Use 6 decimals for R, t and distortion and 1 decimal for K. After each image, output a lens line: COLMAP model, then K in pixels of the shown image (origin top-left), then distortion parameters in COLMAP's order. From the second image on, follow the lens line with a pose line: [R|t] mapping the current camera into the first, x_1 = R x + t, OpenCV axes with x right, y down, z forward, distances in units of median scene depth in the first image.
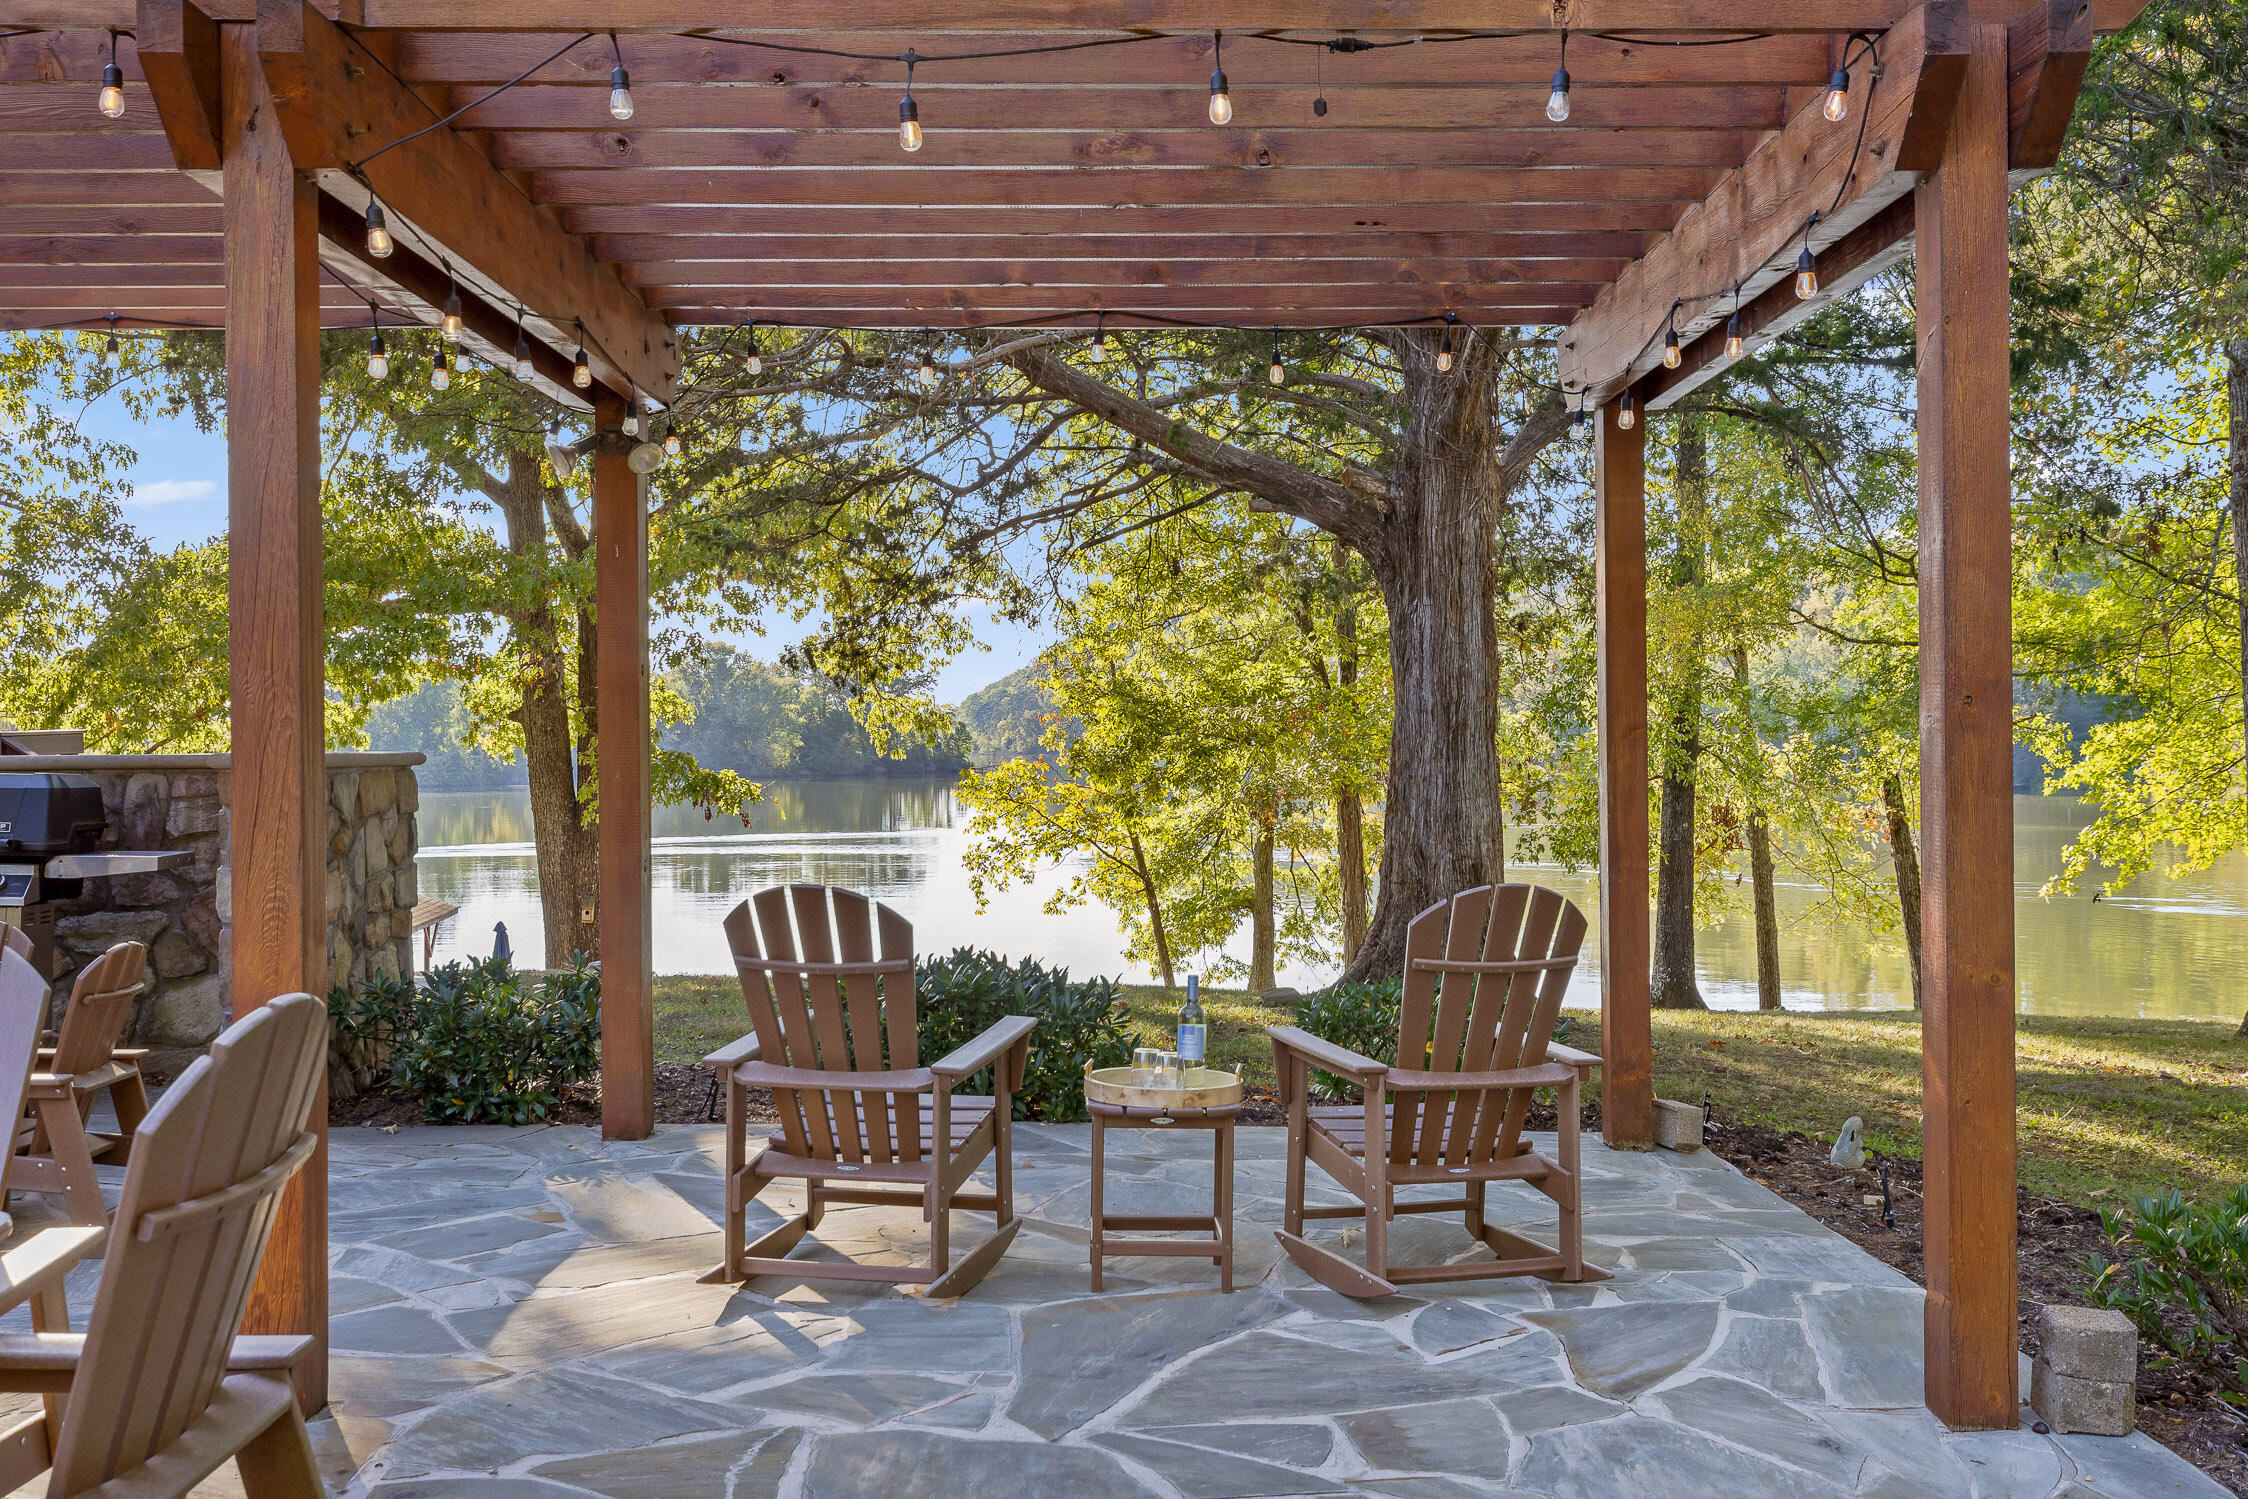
lens RADIAL K [[2193.5, 0, 1124.0], [0, 2193.5, 749.5], [0, 0, 1]] dist [0.004811, 0.007161]
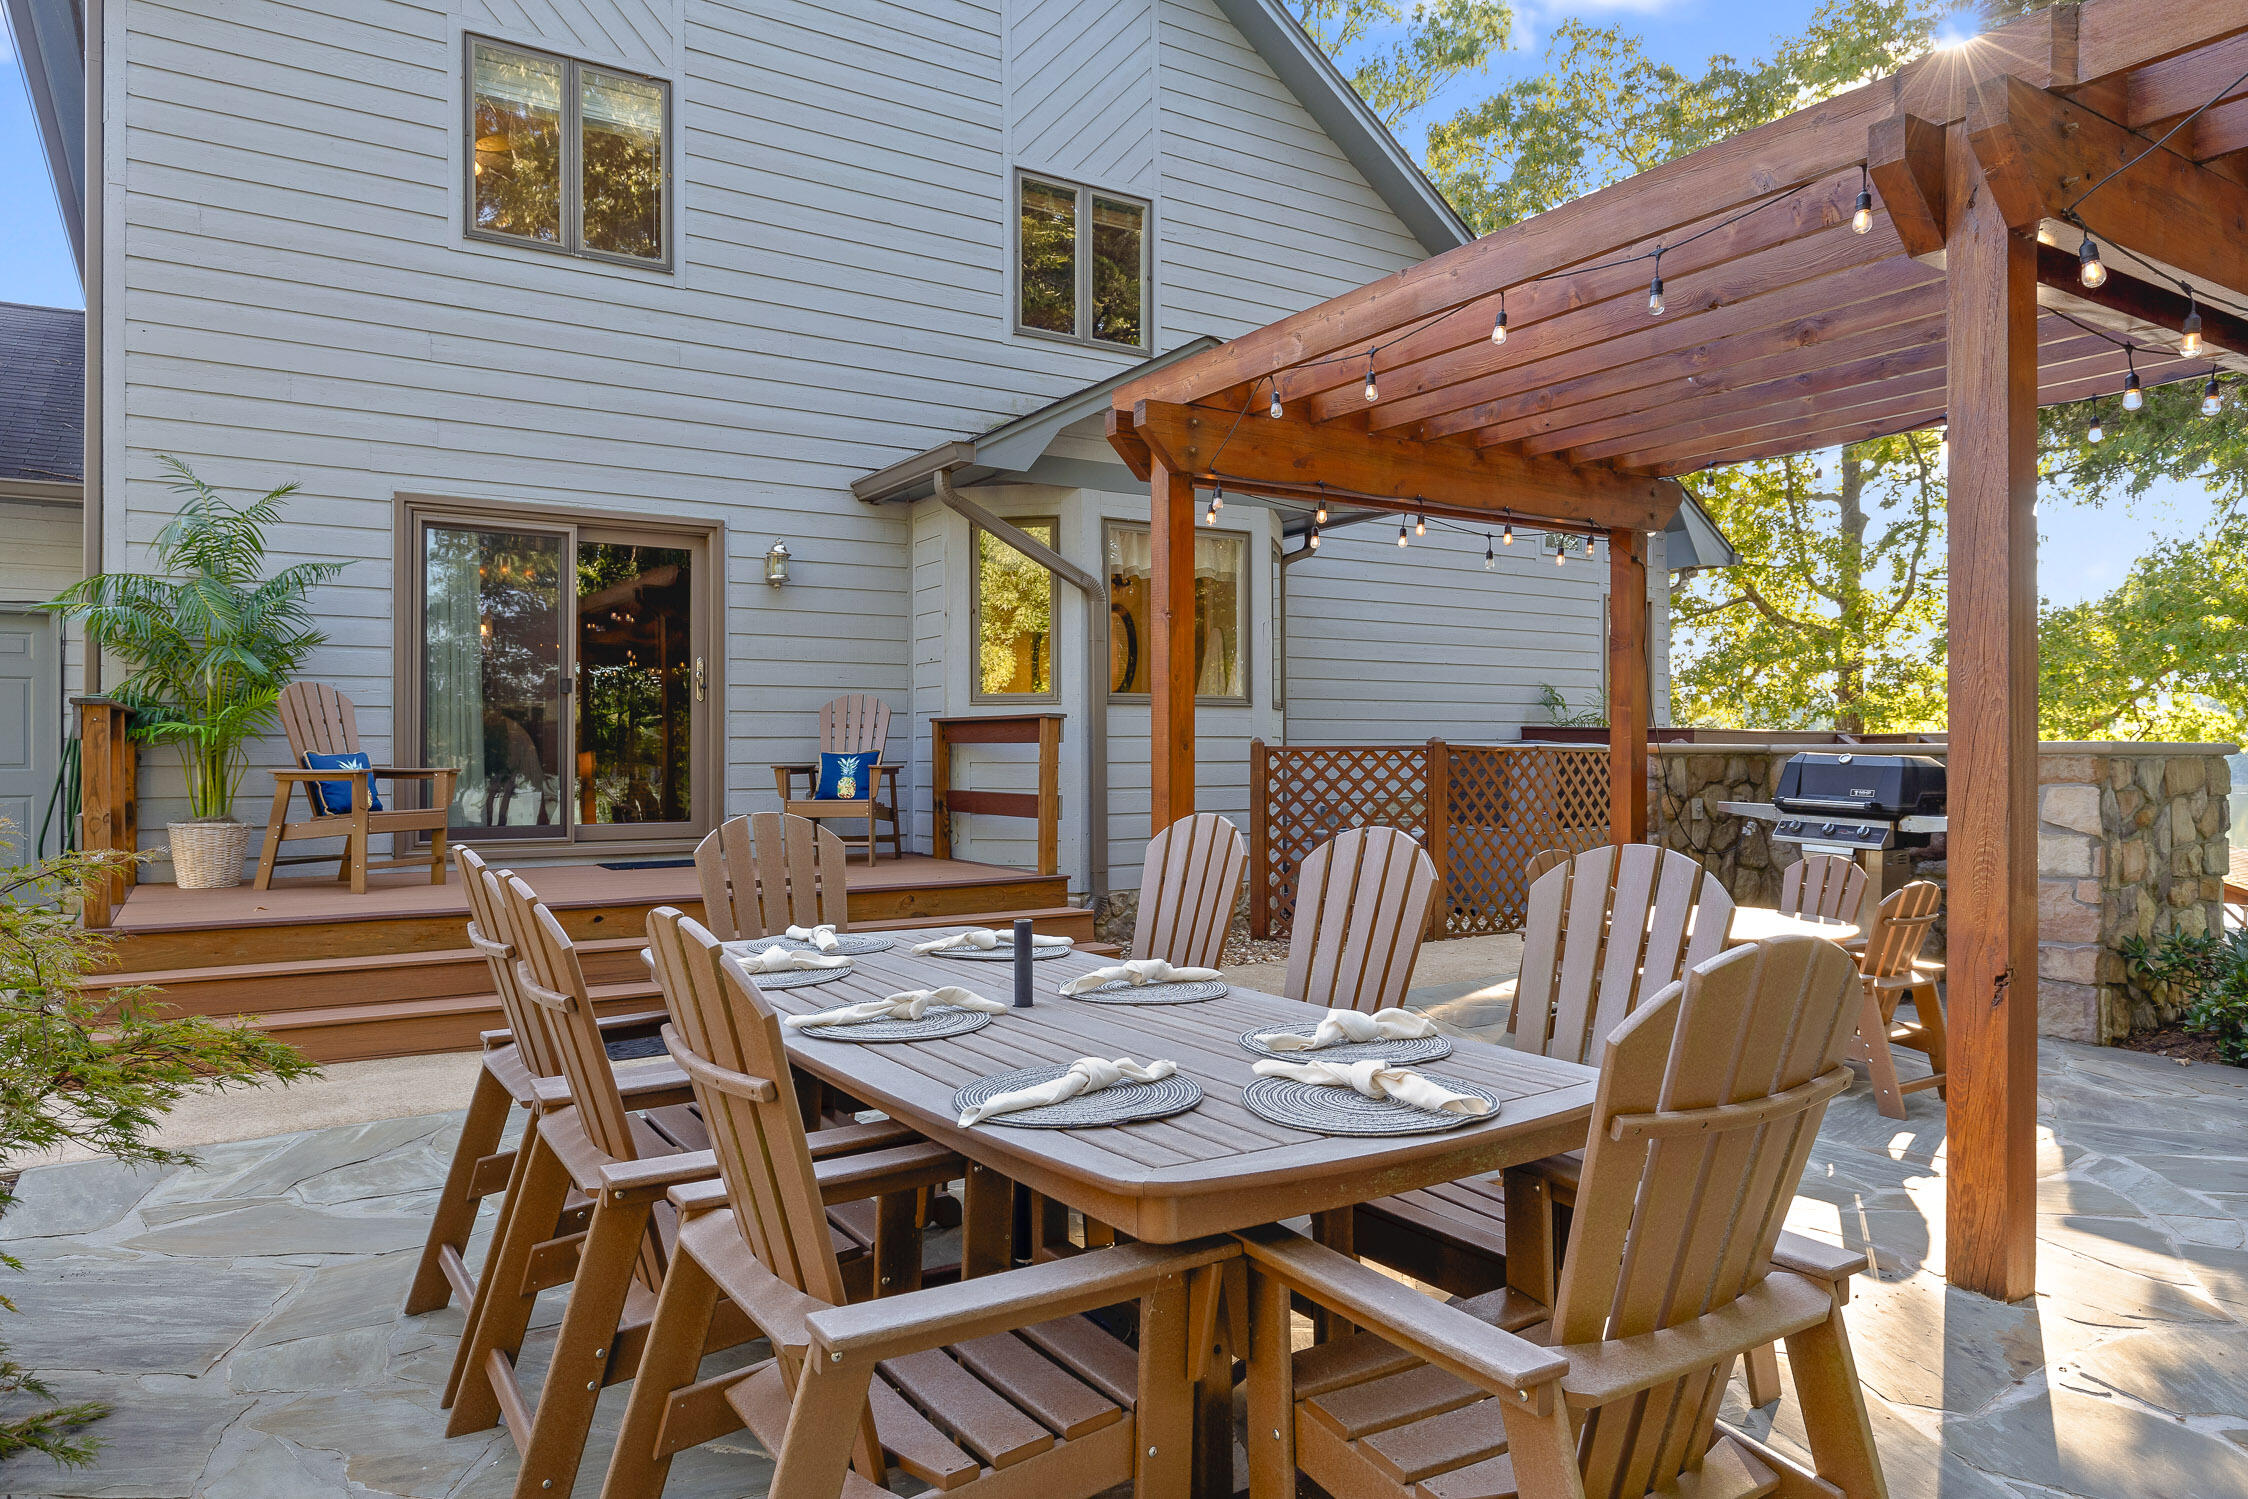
lens RADIAL K [[1417.5, 0, 1118.4], [0, 1417.5, 745.0], [0, 0, 1]] dist [-0.001505, 0.000542]
pose [[0.528739, 0.007227, -0.848754, 0.006813], [-0.009814, 0.999949, 0.002400, 0.006573], [0.848728, 0.007060, 0.528782, 0.105126]]
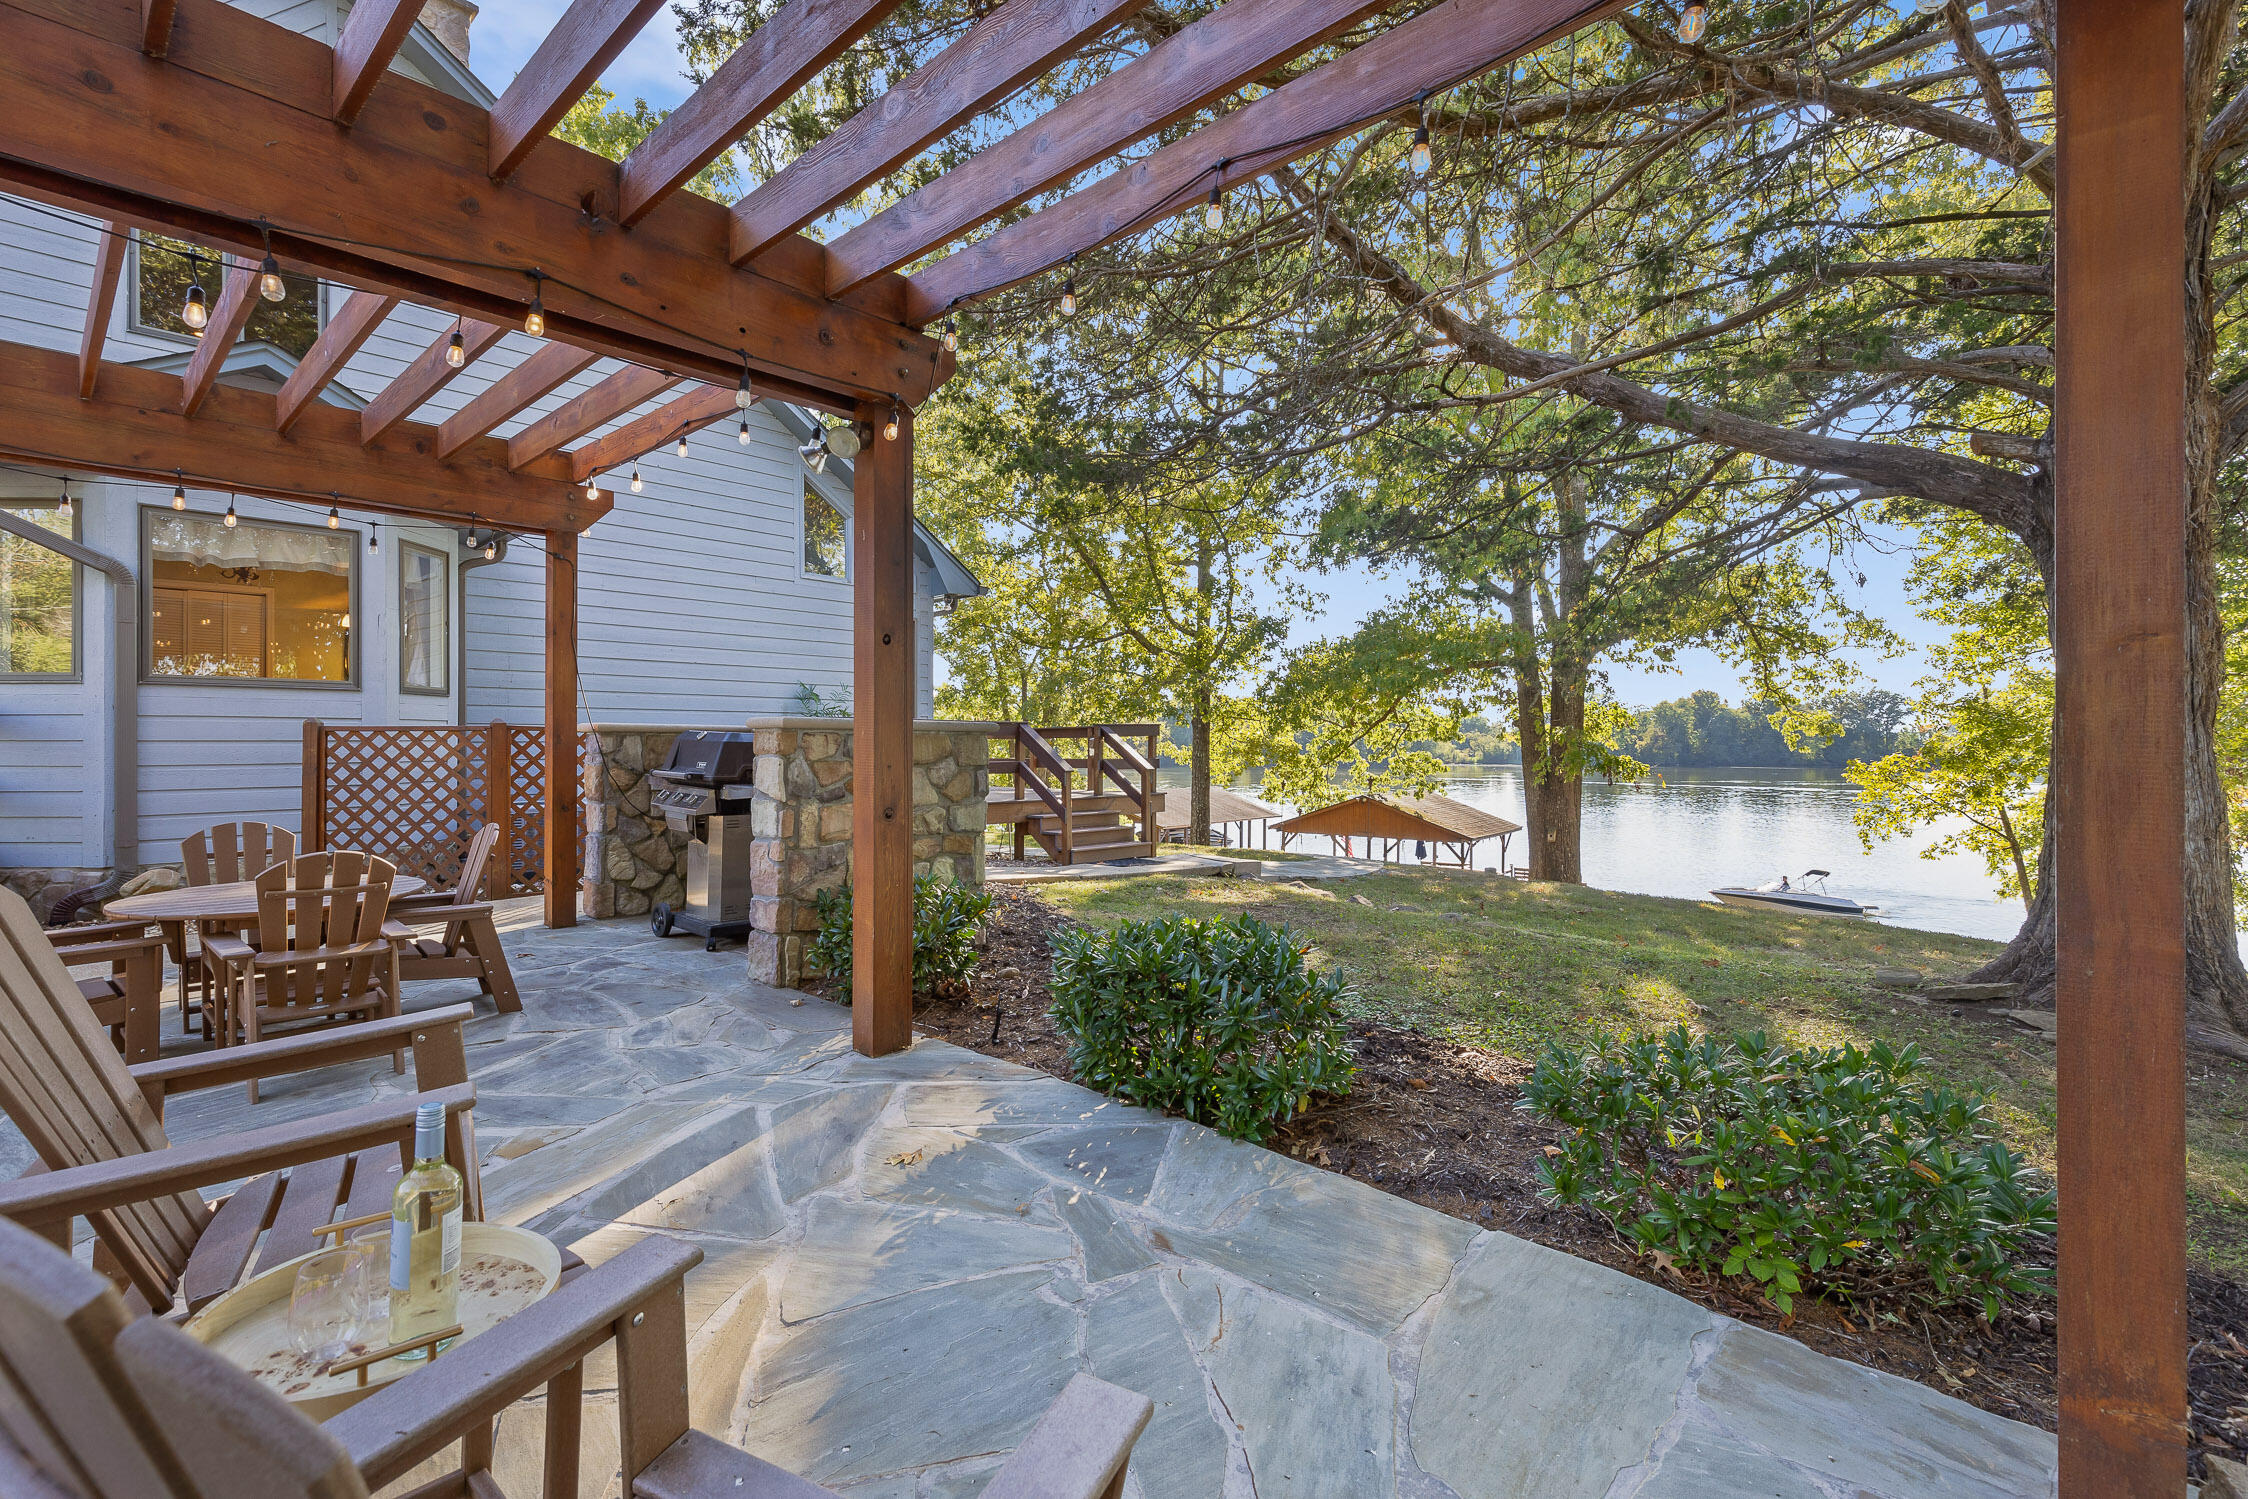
lens RADIAL K [[1025.9, 0, 1088.1], [0, 1025.9, 748.9], [0, 0, 1]] dist [0.007457, -0.000290]
pose [[0.725926, 0.014375, -0.687622, 0.194872], [-0.012305, 0.999893, 0.007913, 0.013718], [0.687662, 0.002717, 0.726026, 0.624078]]
